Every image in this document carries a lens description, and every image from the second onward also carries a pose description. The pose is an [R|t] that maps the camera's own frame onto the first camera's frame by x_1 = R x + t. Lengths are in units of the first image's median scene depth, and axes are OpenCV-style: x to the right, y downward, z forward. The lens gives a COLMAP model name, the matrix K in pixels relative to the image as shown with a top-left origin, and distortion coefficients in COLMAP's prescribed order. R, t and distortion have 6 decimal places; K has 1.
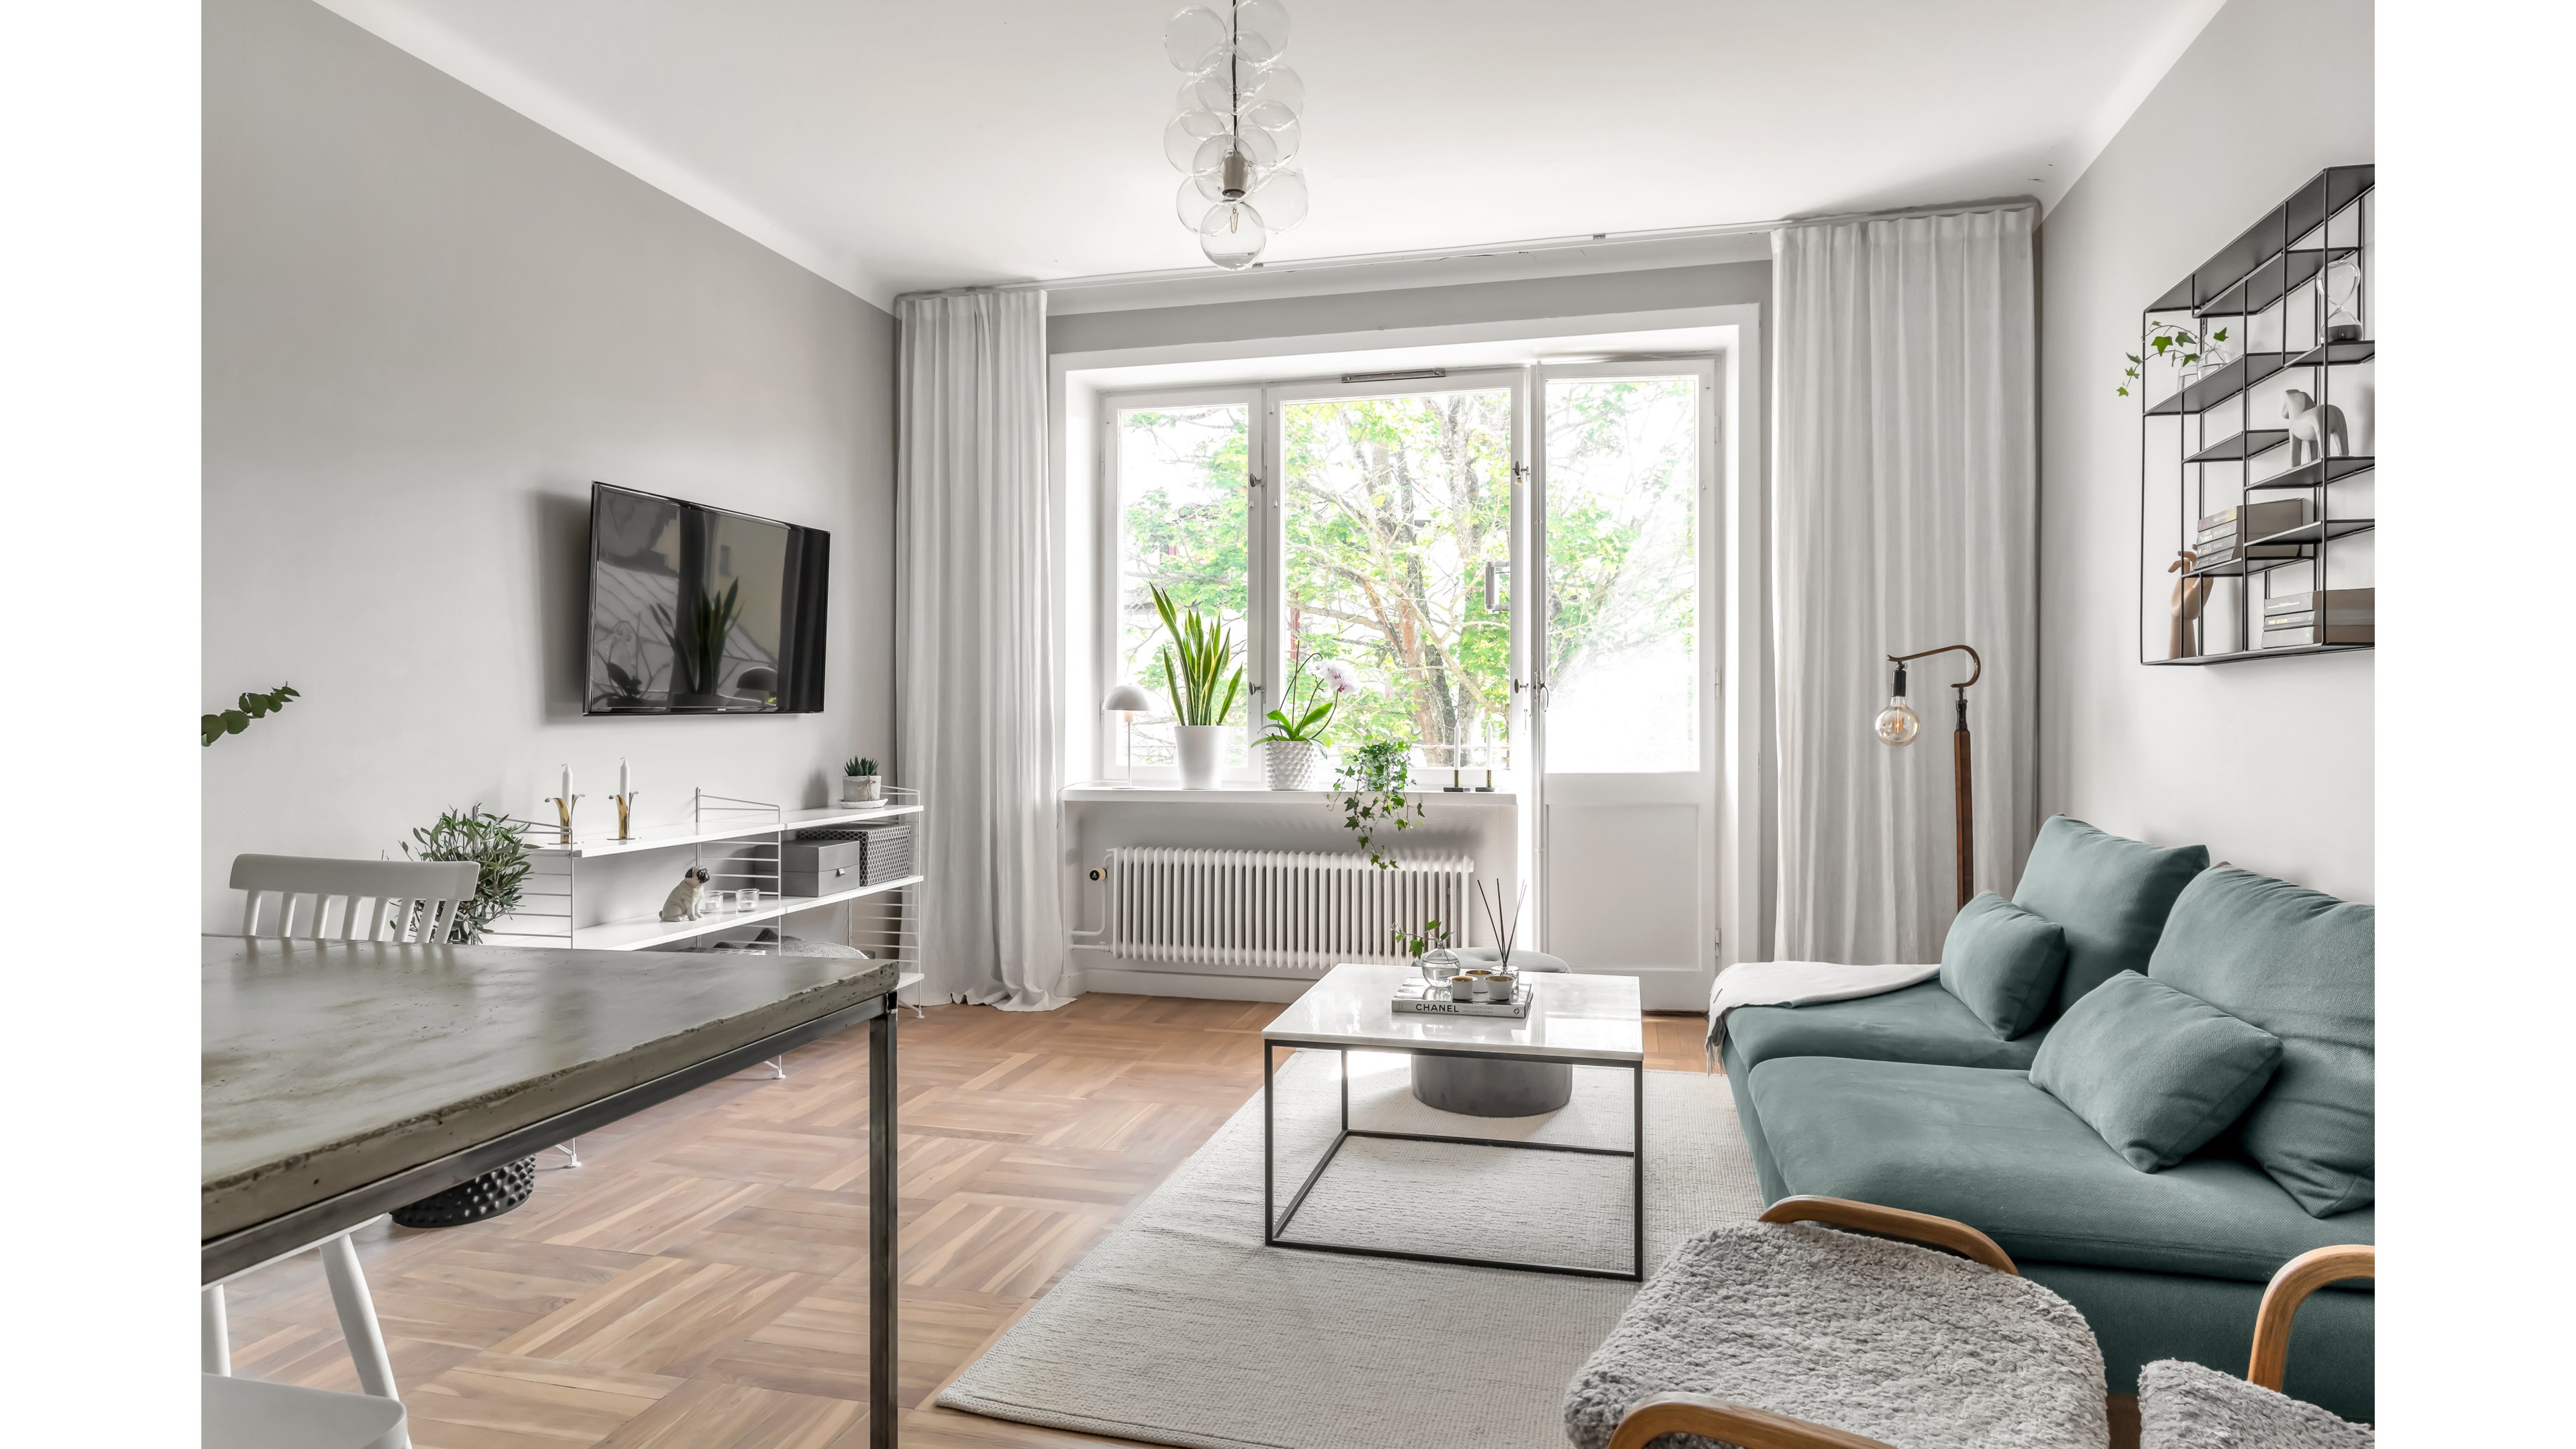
lens RADIAL K [[1269.6, 0, 1293.2], [0, 1269.6, 719.6], [0, 0, 1]] dist [0.000016, -0.000021]
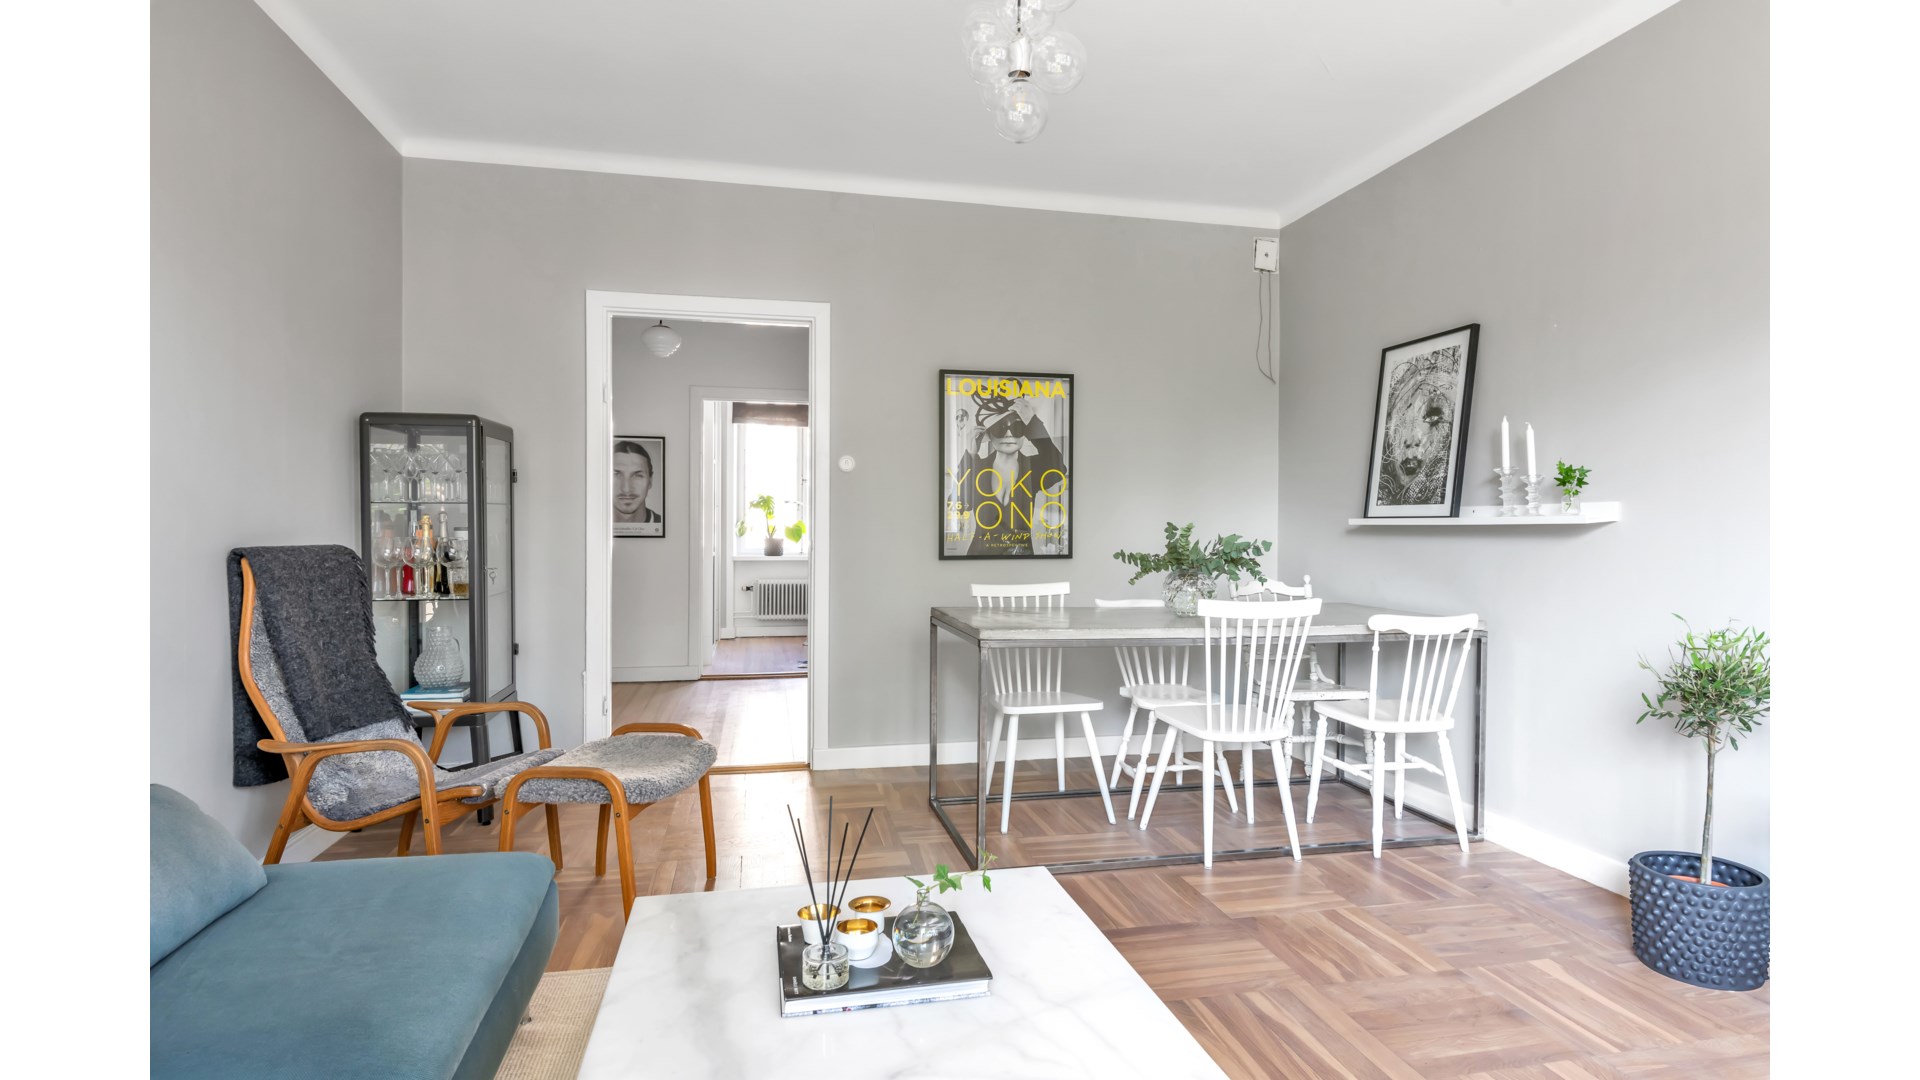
lens RADIAL K [[946.3, 0, 959.2], [0, 946.3, 539.9], [0, 0, 1]] dist [0.000016, -0.000021]
pose [[-0.893861, 0.000745, -0.448343, 0.357027], [-0.005204, 0.999914, 0.012035, -0.006569], [0.448313, 0.013091, -0.893781, 1.642367]]
